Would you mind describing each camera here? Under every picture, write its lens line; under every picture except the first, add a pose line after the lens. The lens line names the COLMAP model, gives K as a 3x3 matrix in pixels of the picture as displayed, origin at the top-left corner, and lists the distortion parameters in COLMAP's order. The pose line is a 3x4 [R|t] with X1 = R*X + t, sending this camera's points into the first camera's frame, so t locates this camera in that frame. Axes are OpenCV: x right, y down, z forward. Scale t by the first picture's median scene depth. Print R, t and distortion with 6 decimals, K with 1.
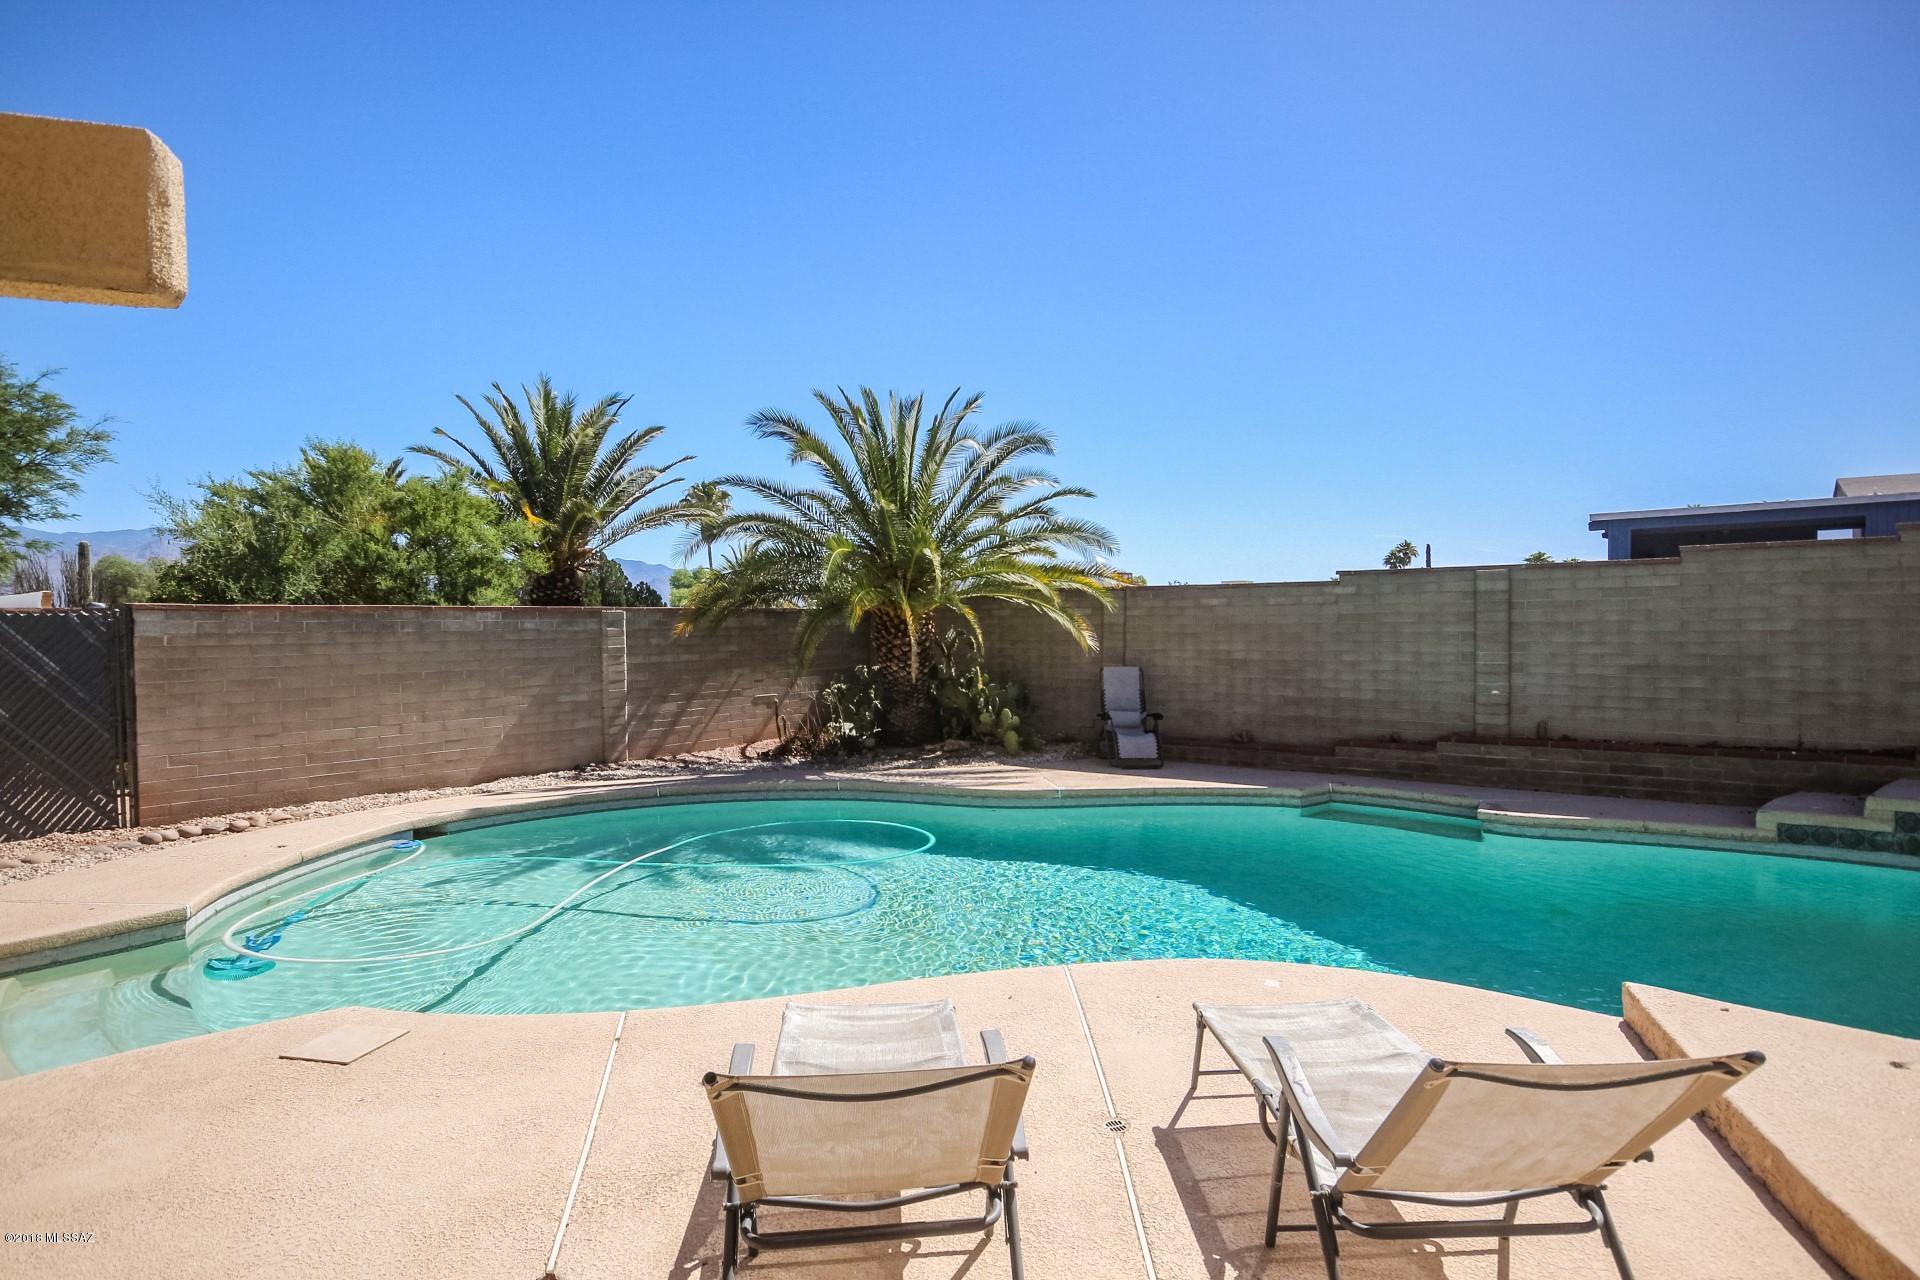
lens RADIAL K [[1036.0, 0, 948.8], [0, 1036.0, 646.8], [0, 0, 1]] dist [-0.012447, 0.021463]
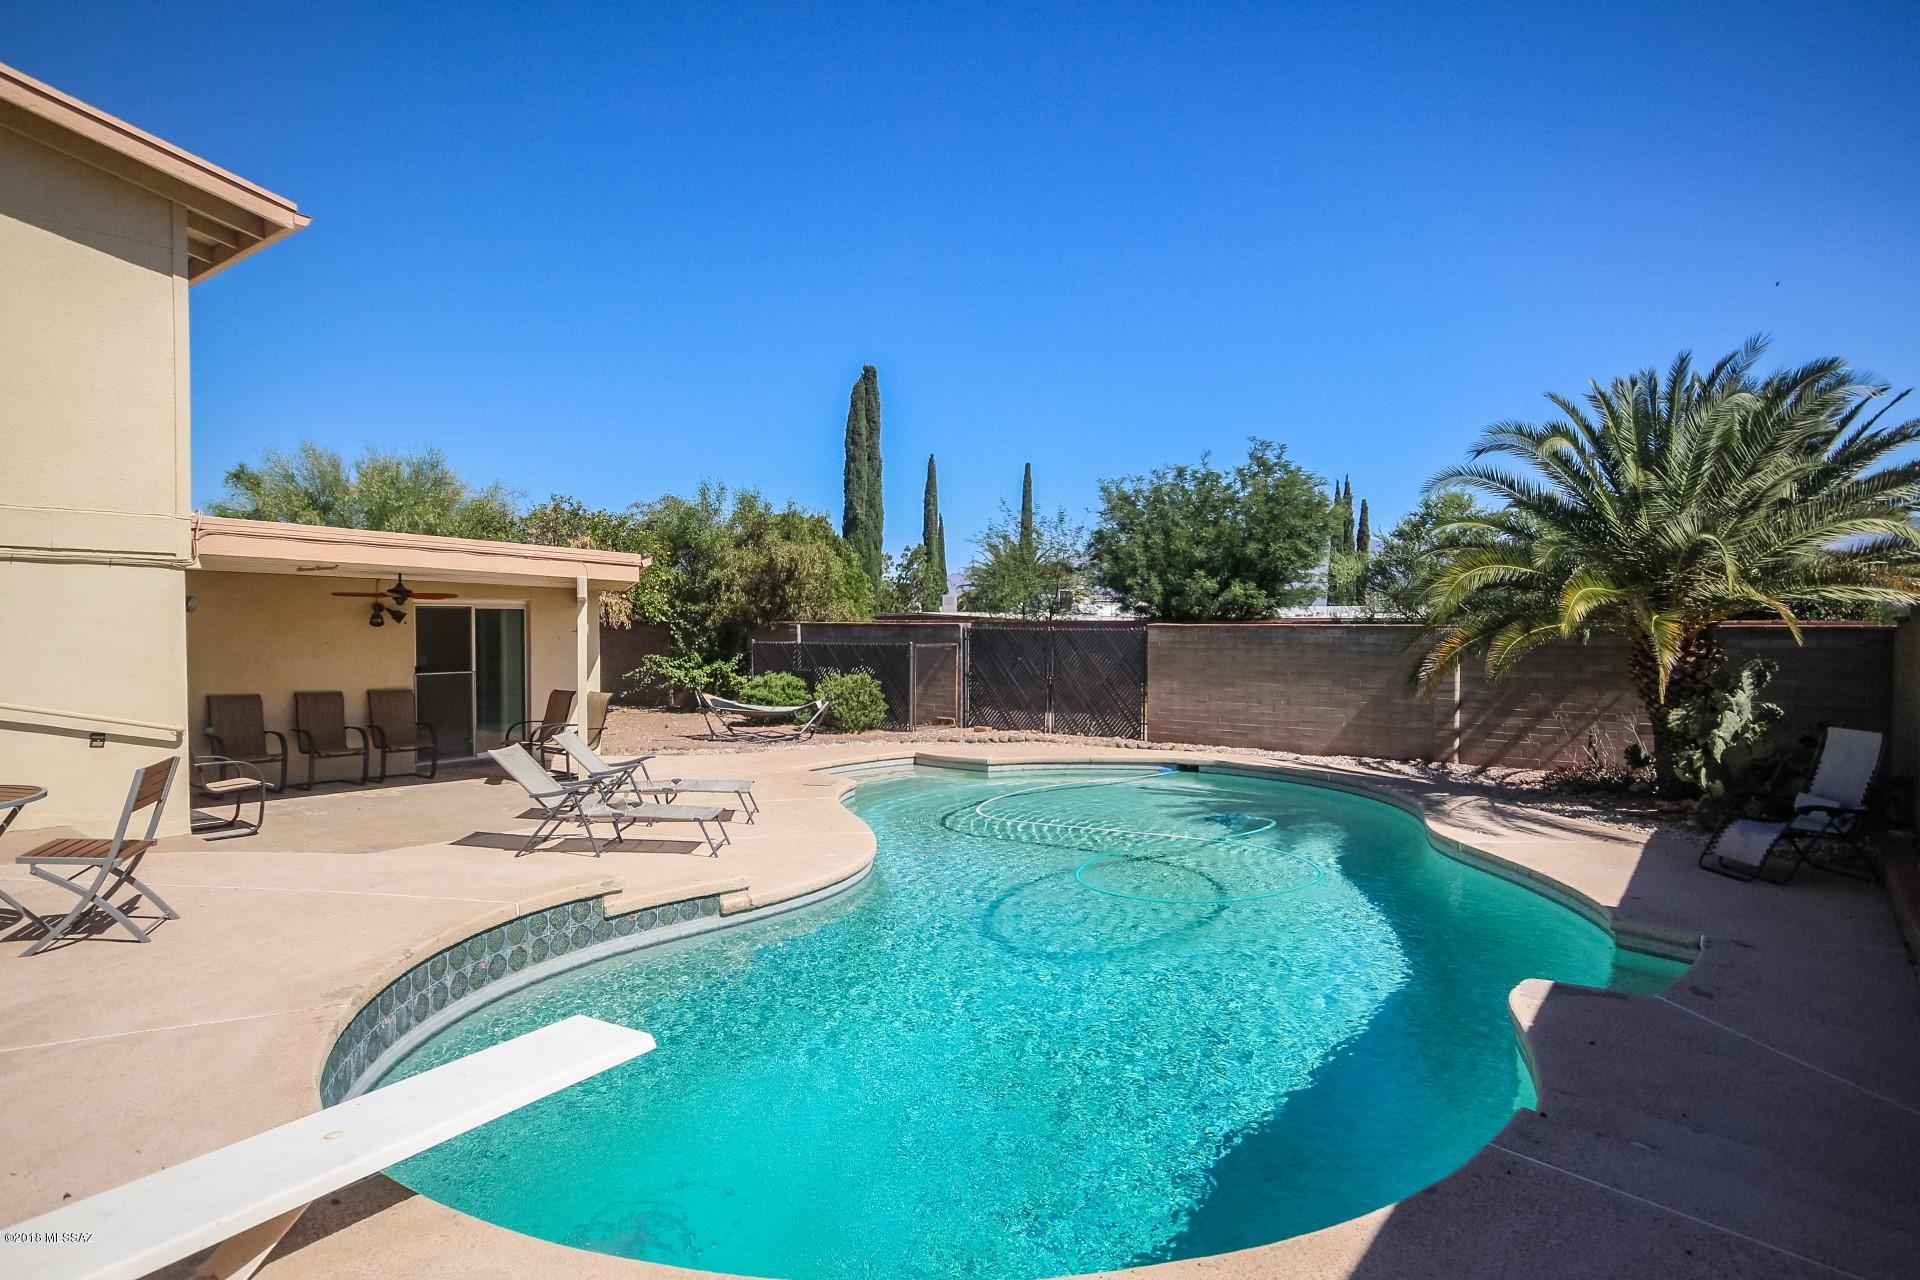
lens RADIAL K [[1036.0, 0, 948.8], [0, 1036.0, 646.8], [0, 0, 1]] dist [-0.012447, 0.021463]
pose [[0.004136, 0.039546, -0.999209, 0.872159], [-0.019498, 0.999031, 0.039458, -0.053266], [0.999801, 0.019319, 0.004903, 0.486611]]
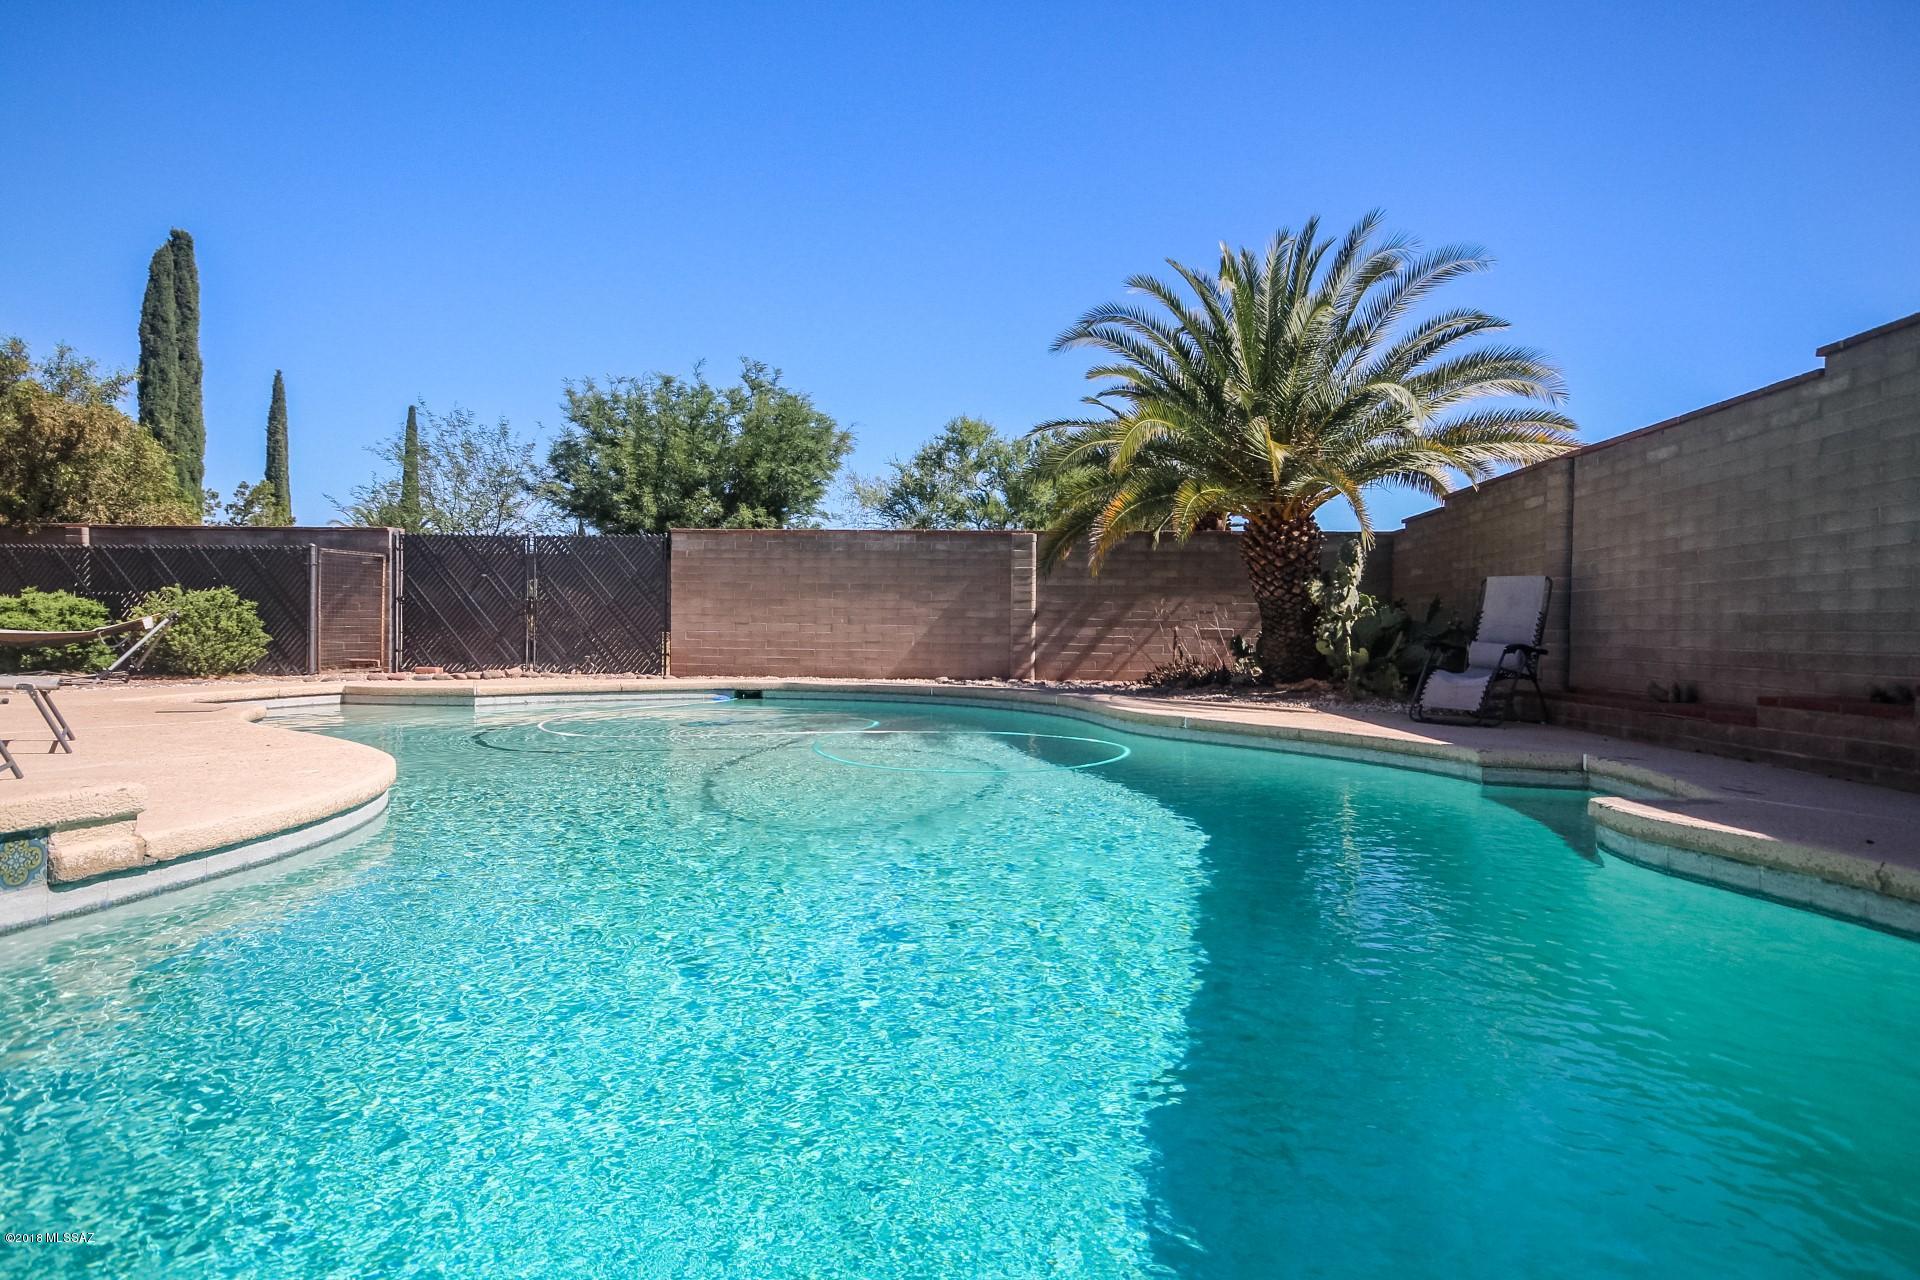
lens RADIAL K [[1036.0, 0, 948.8], [0, 1036.0, 646.8], [0, 0, 1]] dist [-0.012447, 0.021463]
pose [[0.554257, 0.032790, -0.831699, 0.548844], [-0.039385, 0.999138, 0.013145, 0.074041], [0.831413, 0.025471, 0.555071, 0.389677]]
